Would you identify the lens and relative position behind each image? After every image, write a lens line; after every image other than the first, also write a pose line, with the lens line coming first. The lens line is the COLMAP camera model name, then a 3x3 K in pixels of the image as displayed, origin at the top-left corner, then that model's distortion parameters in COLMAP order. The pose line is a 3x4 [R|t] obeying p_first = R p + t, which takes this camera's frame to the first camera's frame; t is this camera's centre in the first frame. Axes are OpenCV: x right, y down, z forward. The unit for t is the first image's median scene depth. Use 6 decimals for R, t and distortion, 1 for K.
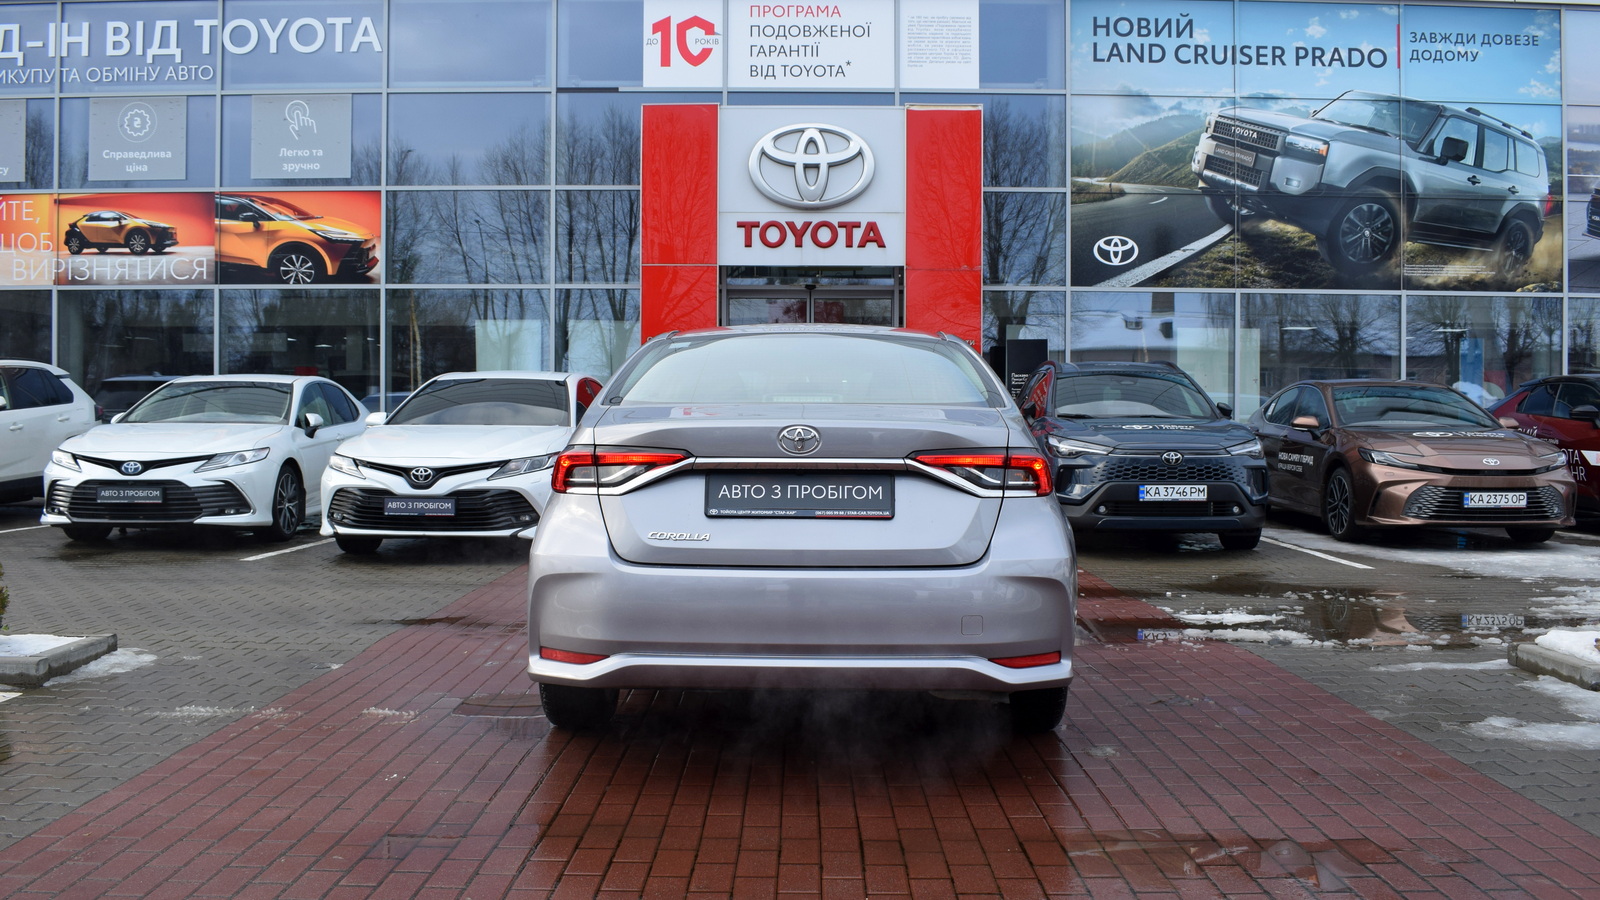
lens RADIAL K [[1395.3, 0, 800.0], [0, 1395.3, 450.0], [0, 0, 1]] dist [-0.084602, 0.014384]
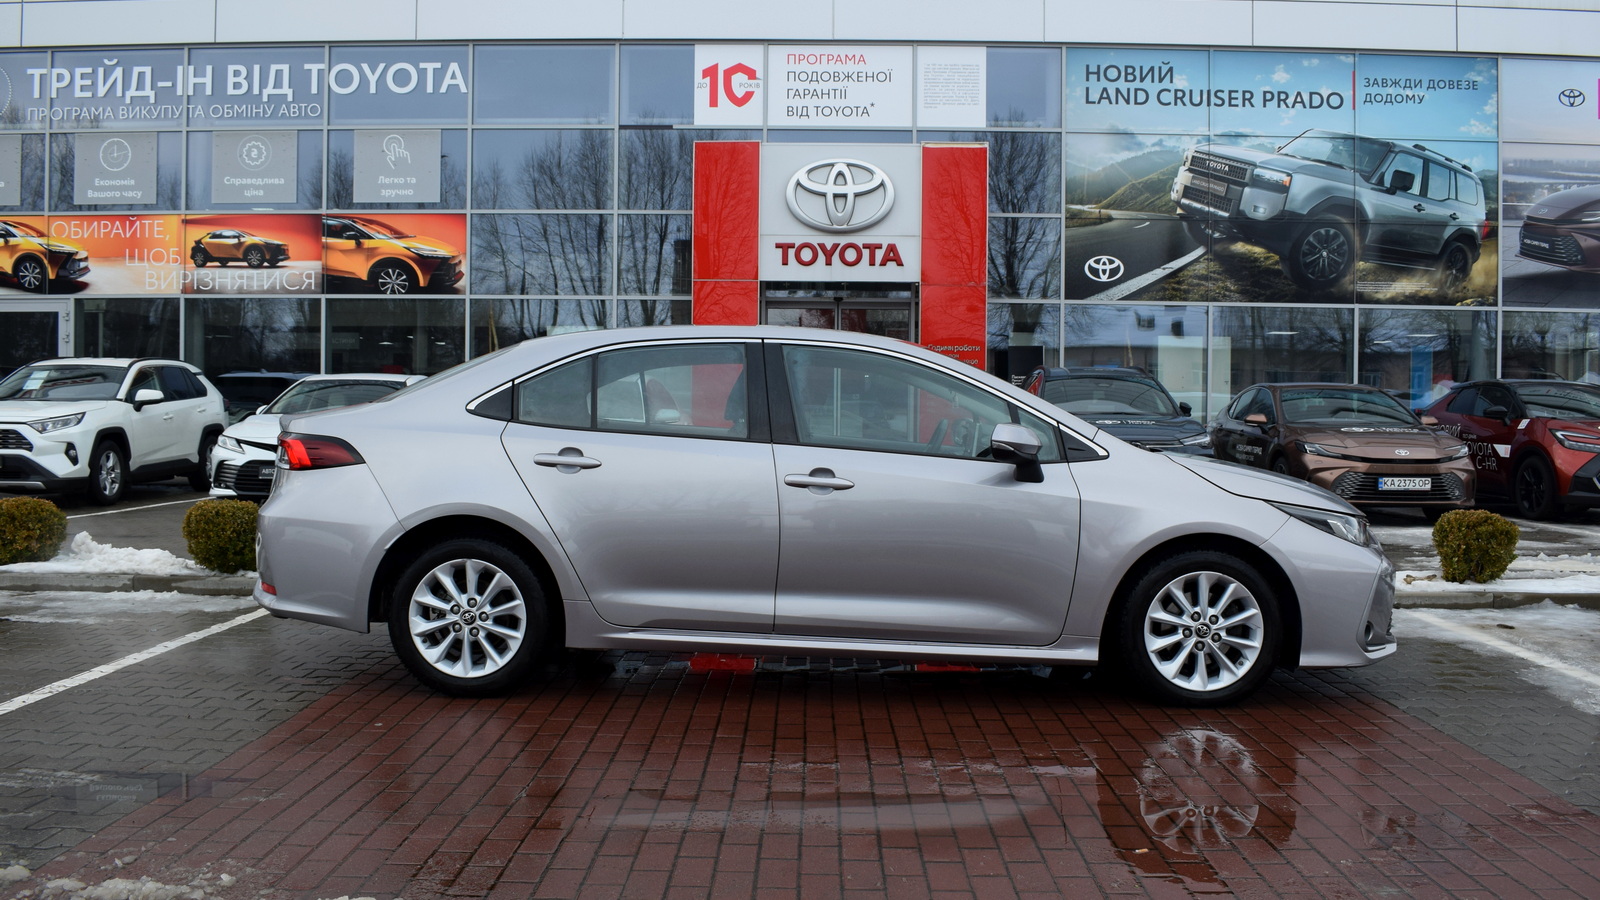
lens RADIAL K [[1383.9, 0, 800.0], [0, 1383.9, 450.0], [0, 0, 1]] dist [-0.084649, 0.010545]
pose [[0.999871, 0.005918, -0.014912, -0.006396], [-0.005849, 0.999972, 0.004698, 0.002669], [0.014939, -0.004611, 0.999878, -0.144994]]
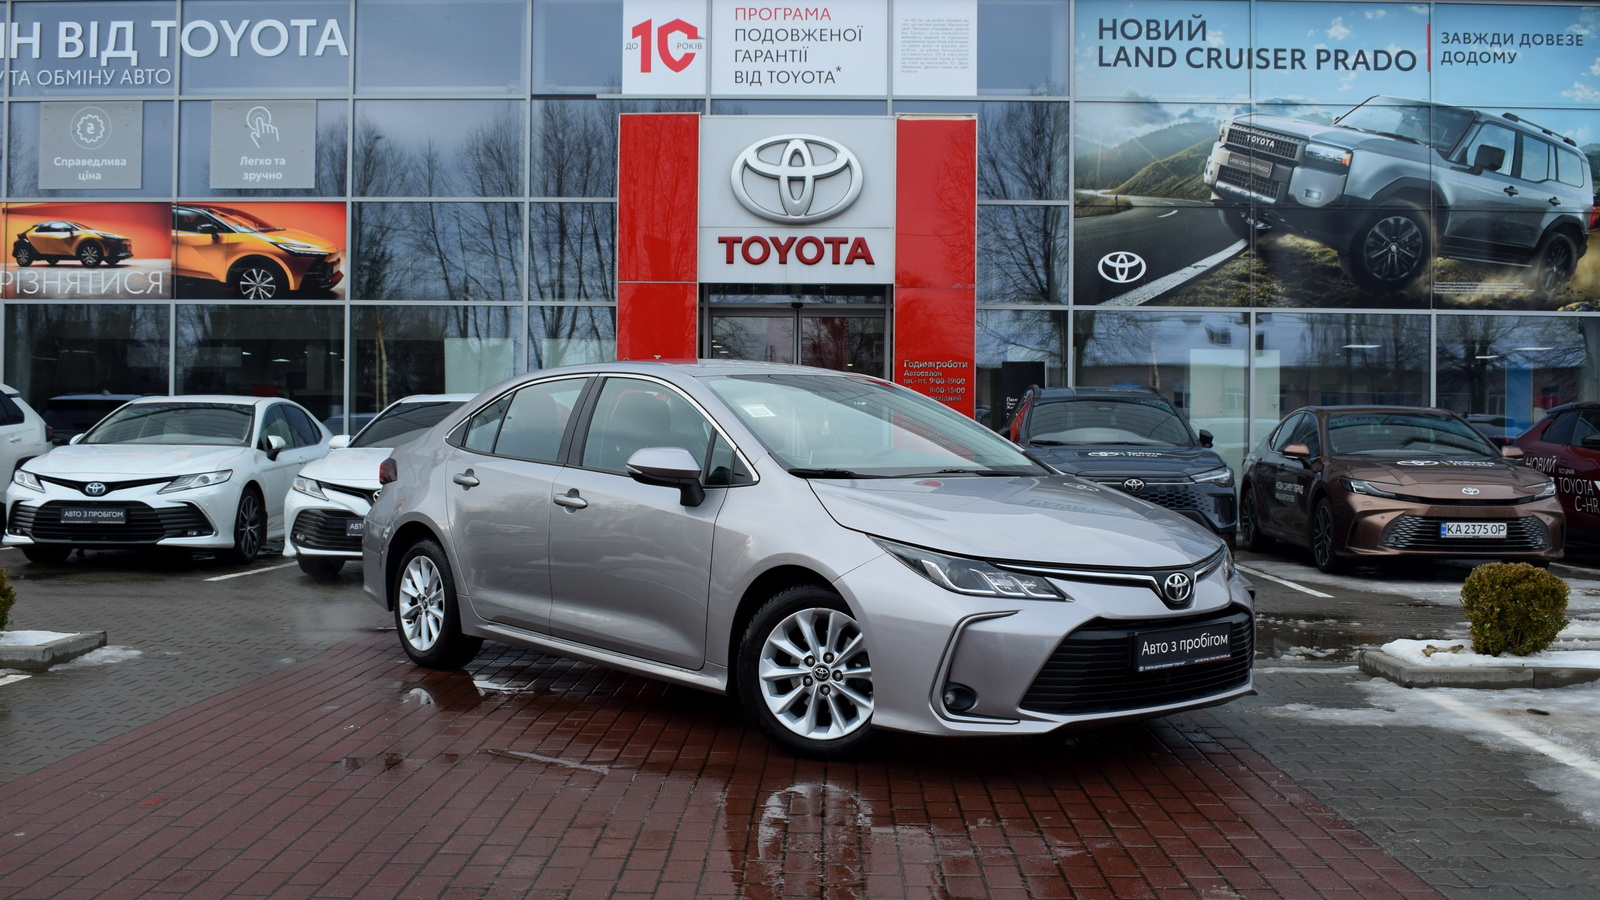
lens RADIAL K [[1661.7, 0, 800.0], [0, 1661.7, 450.0], [0, 0, 1]] dist [-0.067498, 0.010749]
pose [[0.999680, 0.005332, -0.024725, 0.037989], [-0.005811, 0.999796, -0.019327, 0.003189], [0.024617, 0.019465, 0.999507, -0.125833]]
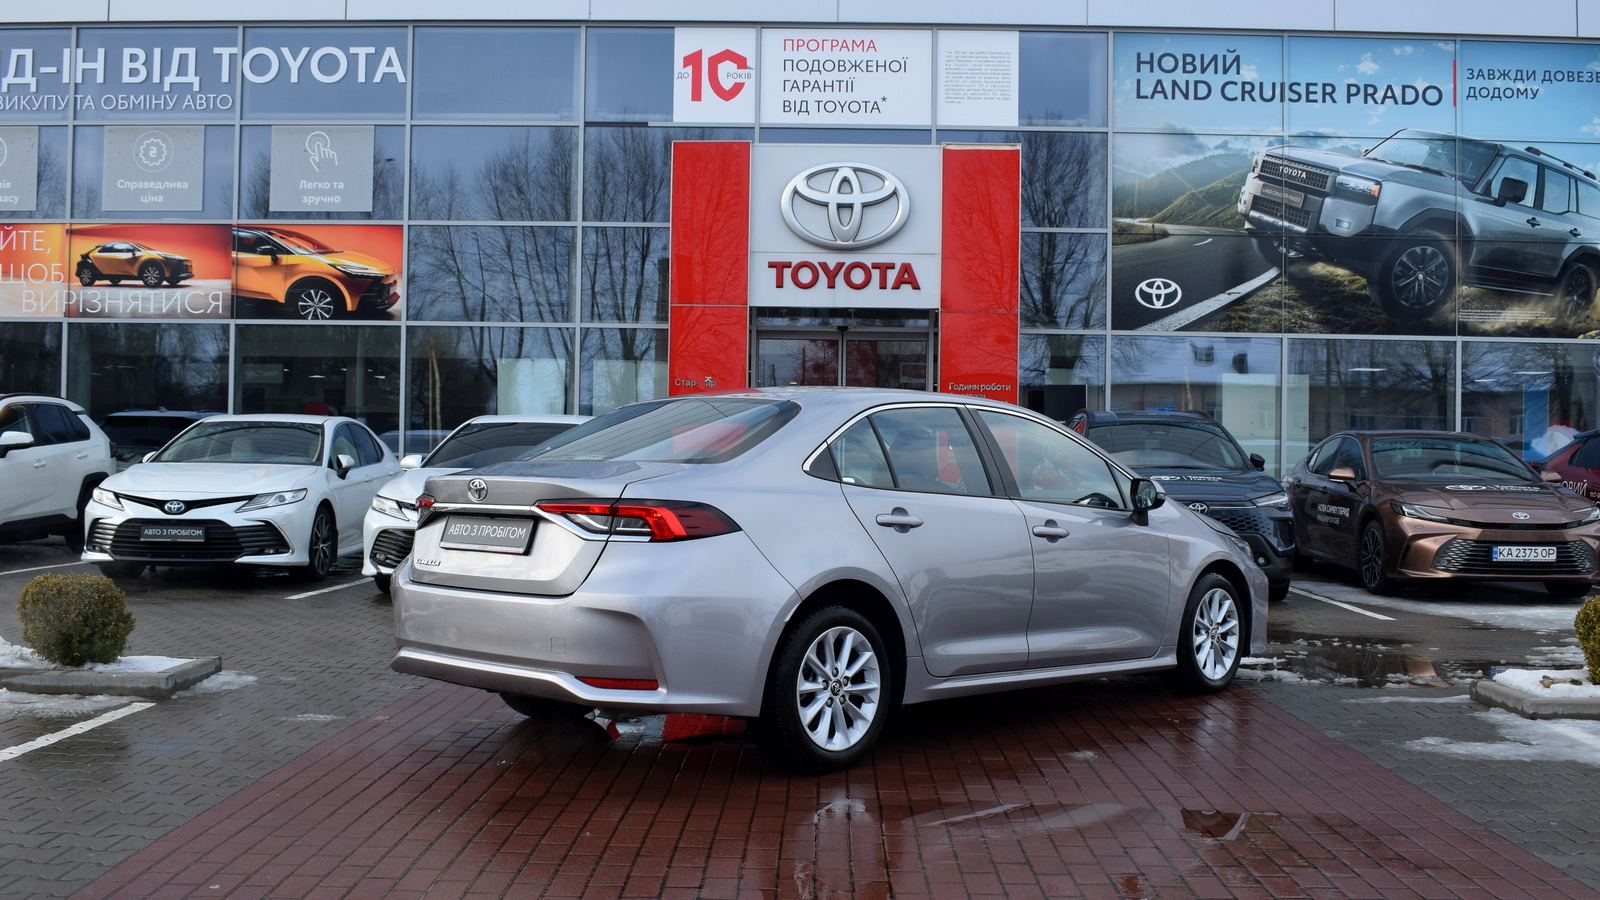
lens RADIAL K [[1591.6, 0, 800.0], [0, 1591.6, 450.0], [0, 0, 1]] dist [-0.073987, 0.012864]
pose [[0.999789, 0.010297, -0.017792, -0.001719], [-0.010776, 0.999577, -0.027019, -0.001877], [0.017506, 0.027205, 0.999477, -0.107727]]
